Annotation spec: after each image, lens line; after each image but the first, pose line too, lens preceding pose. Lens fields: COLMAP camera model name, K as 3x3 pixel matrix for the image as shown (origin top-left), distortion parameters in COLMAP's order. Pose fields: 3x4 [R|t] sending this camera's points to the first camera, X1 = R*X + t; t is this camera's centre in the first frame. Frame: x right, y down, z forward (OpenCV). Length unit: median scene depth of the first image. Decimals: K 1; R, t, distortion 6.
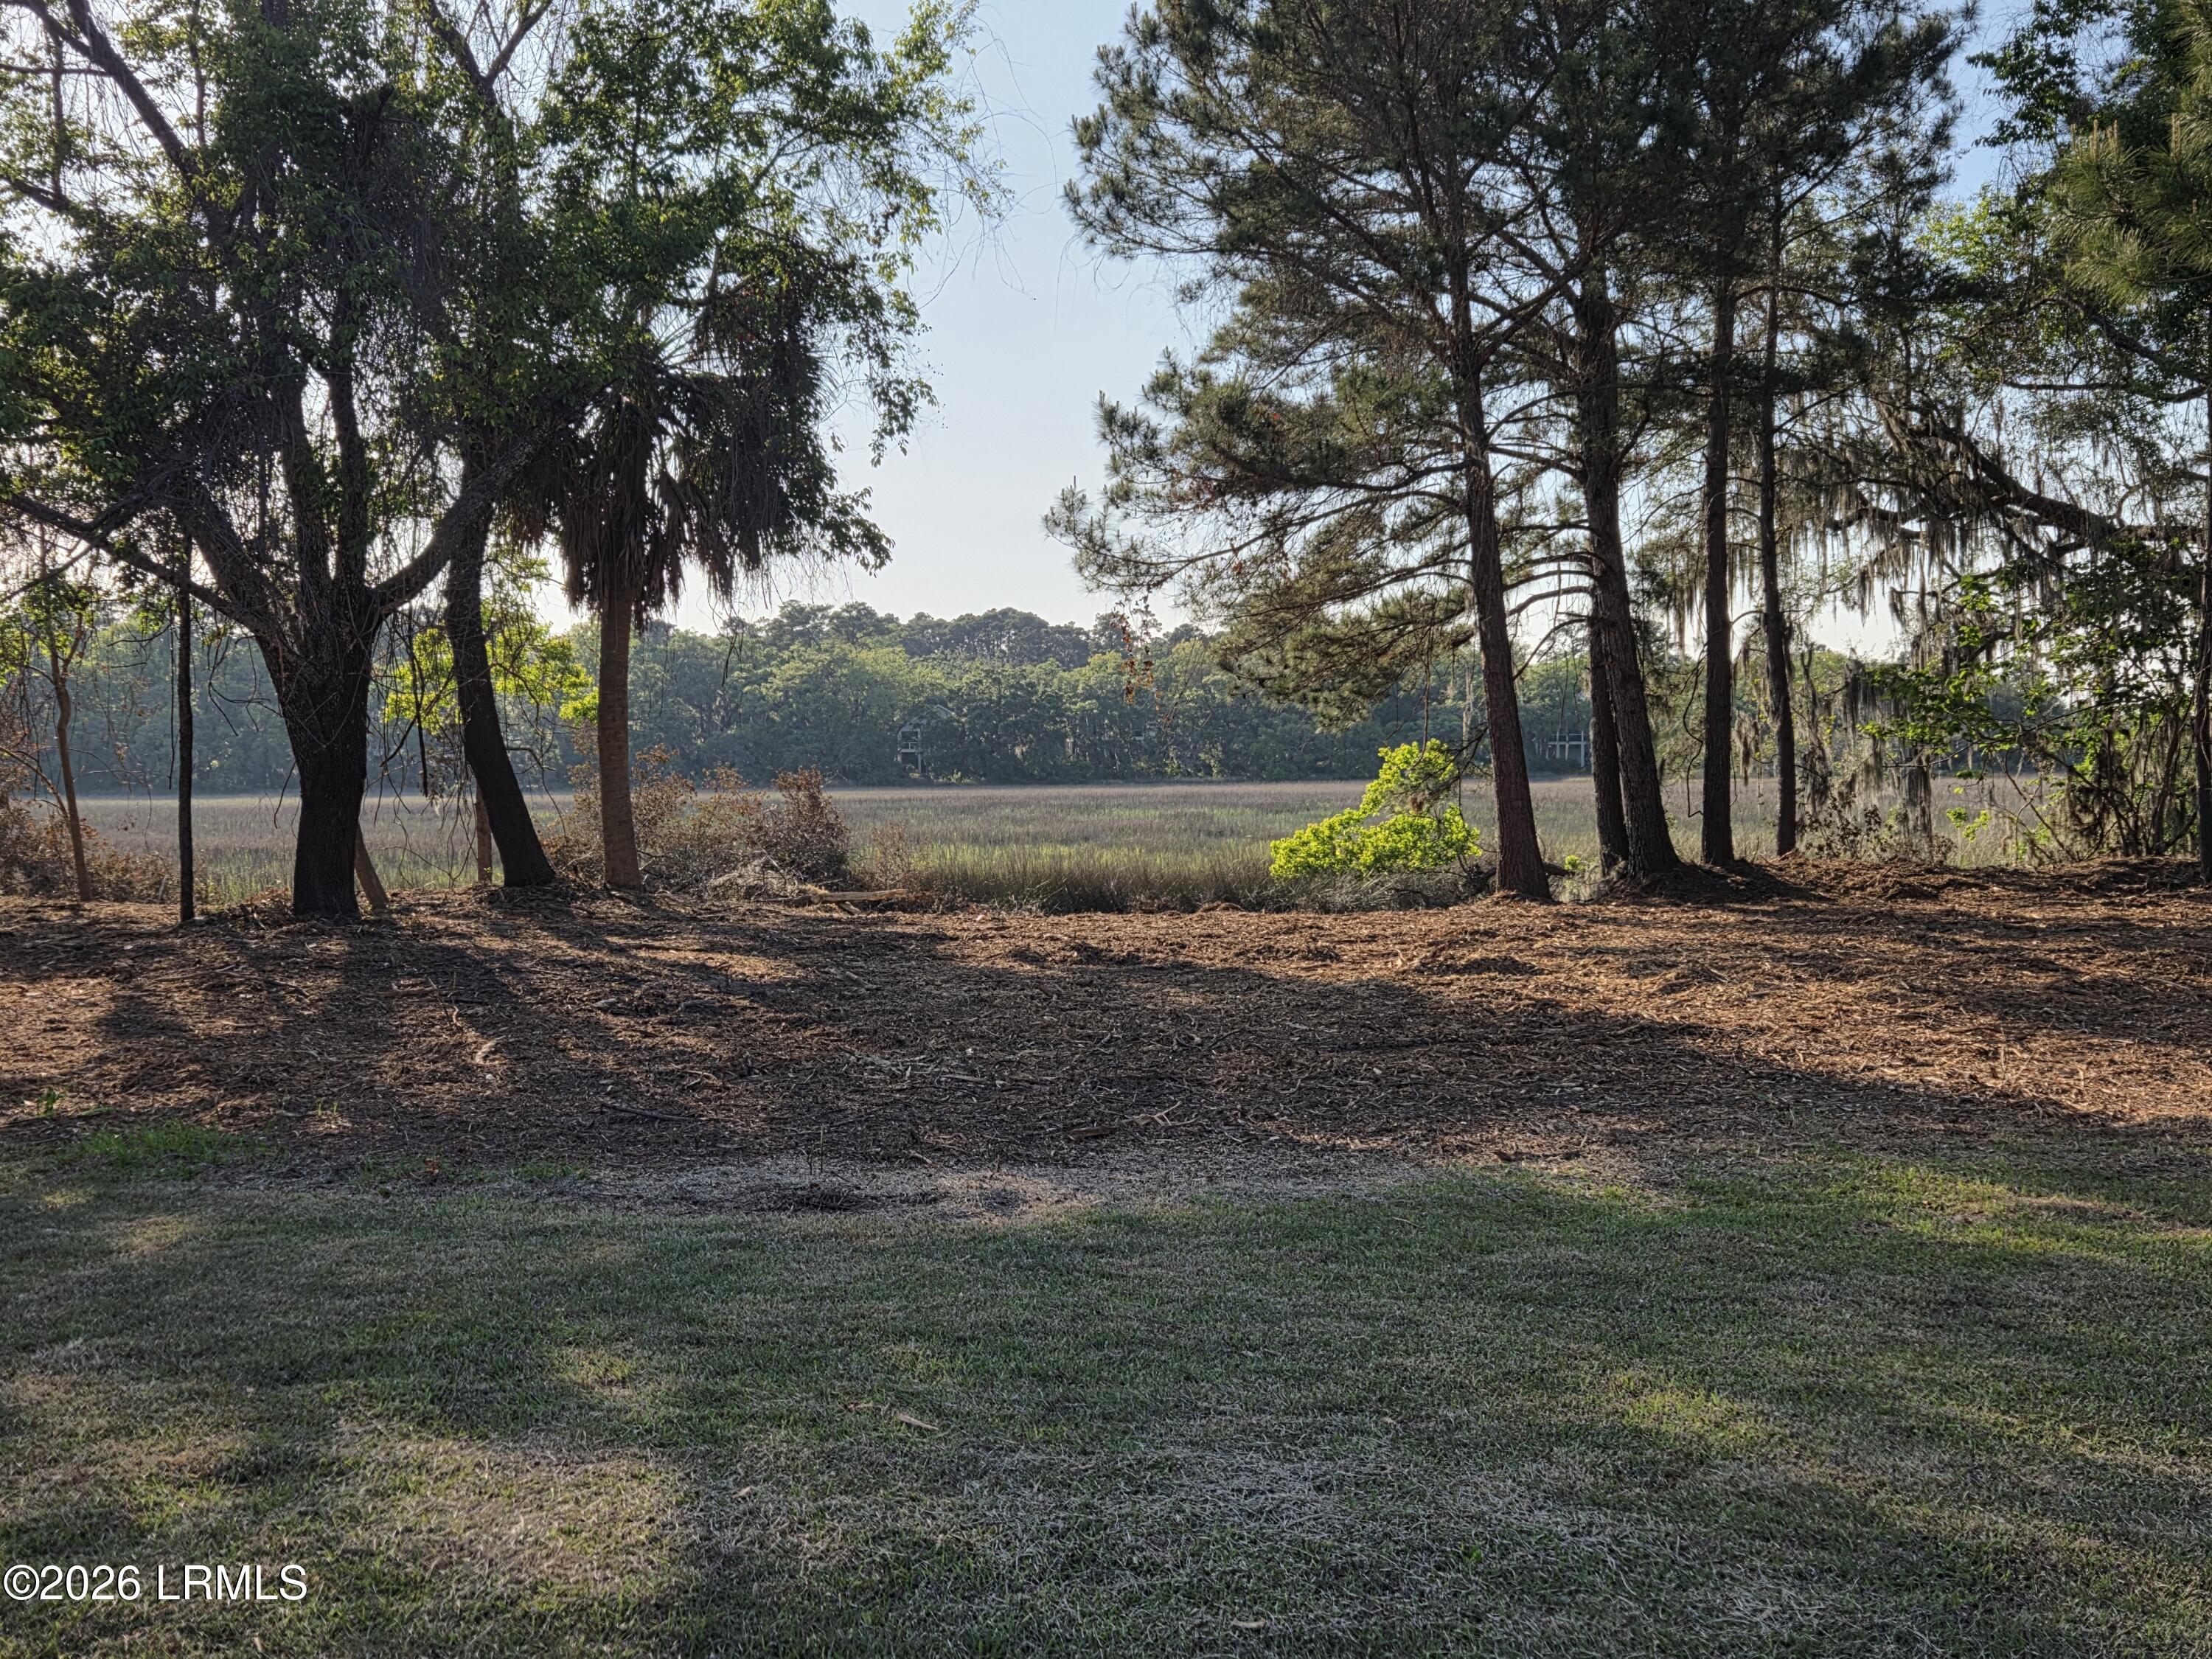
lens RADIAL K [[2158.3, 0, 1106.0], [0, 2158.3, 829.5], [0, 0, 1]] dist [0.006023, 0.002546]
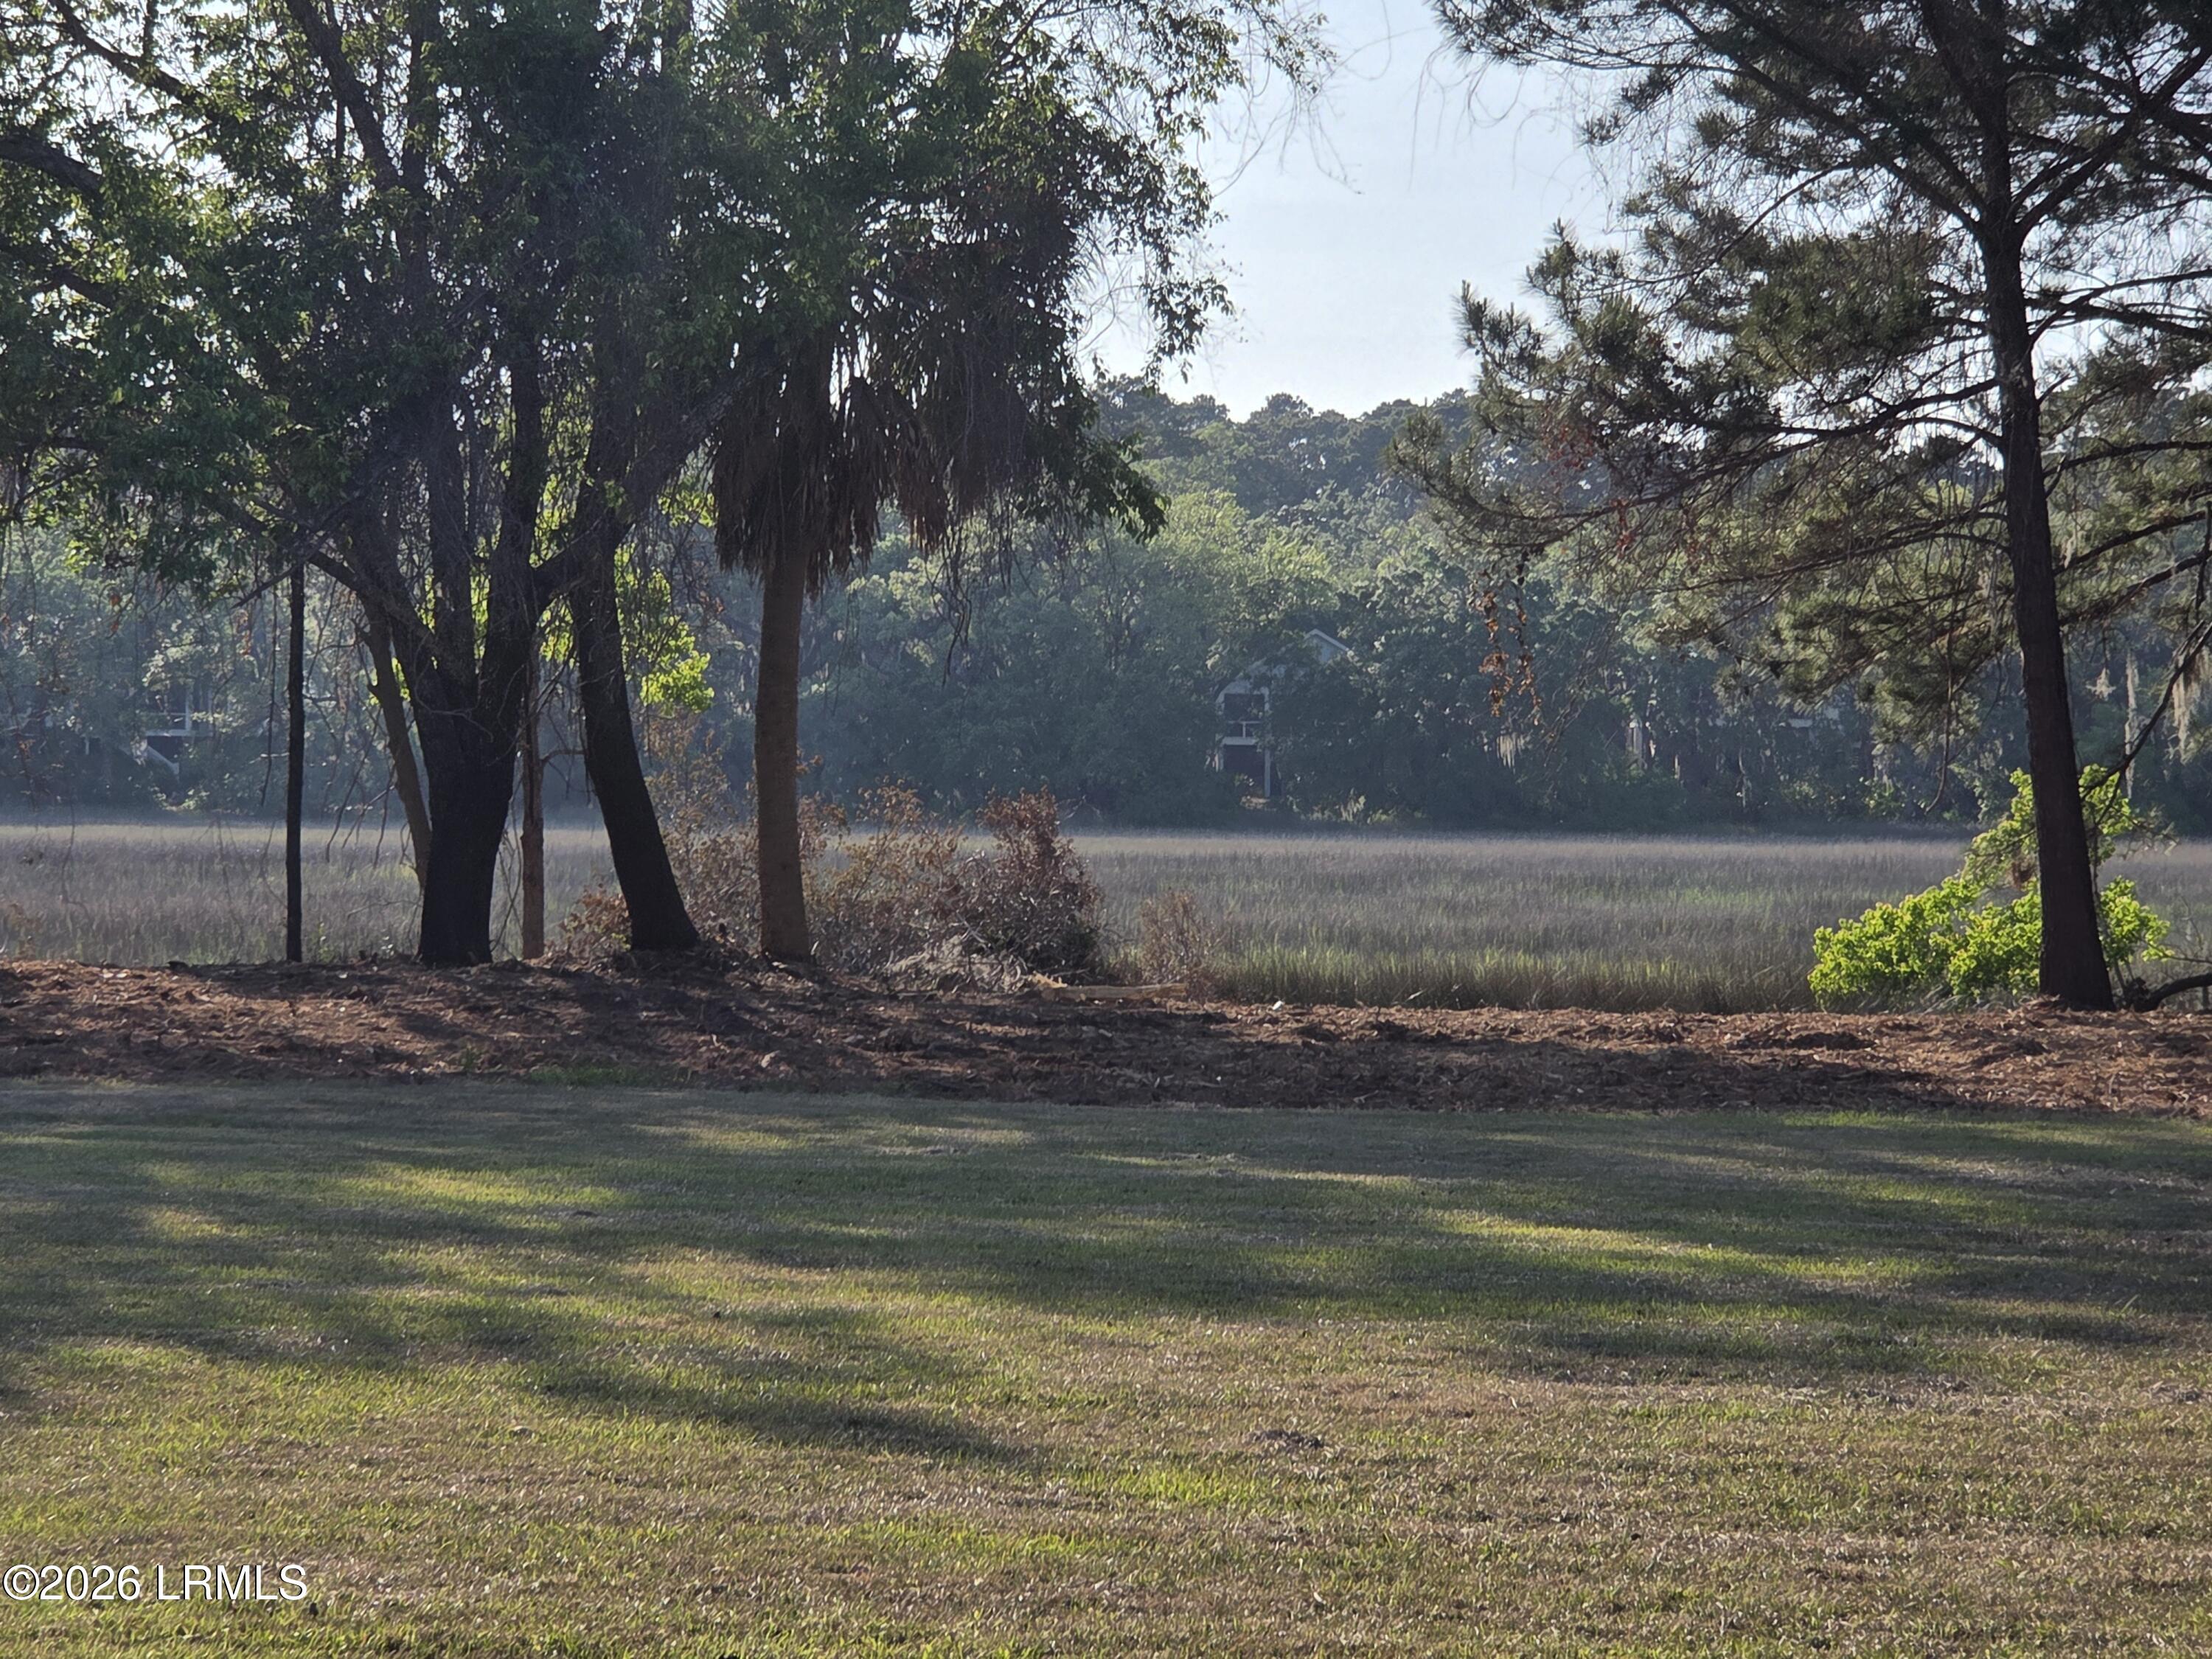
lens RADIAL K [[6124.4, 0, 1106.0], [0, 6124.4, 829.5], [0, 0, 1]] dist [-0.003368, -0.022949]
pose [[0.993073, 0.020668, -0.115666, 0.118770], [-0.023061, 0.999546, -0.019388, 0.021689], [0.115213, 0.021921, 0.993099, -1.034285]]
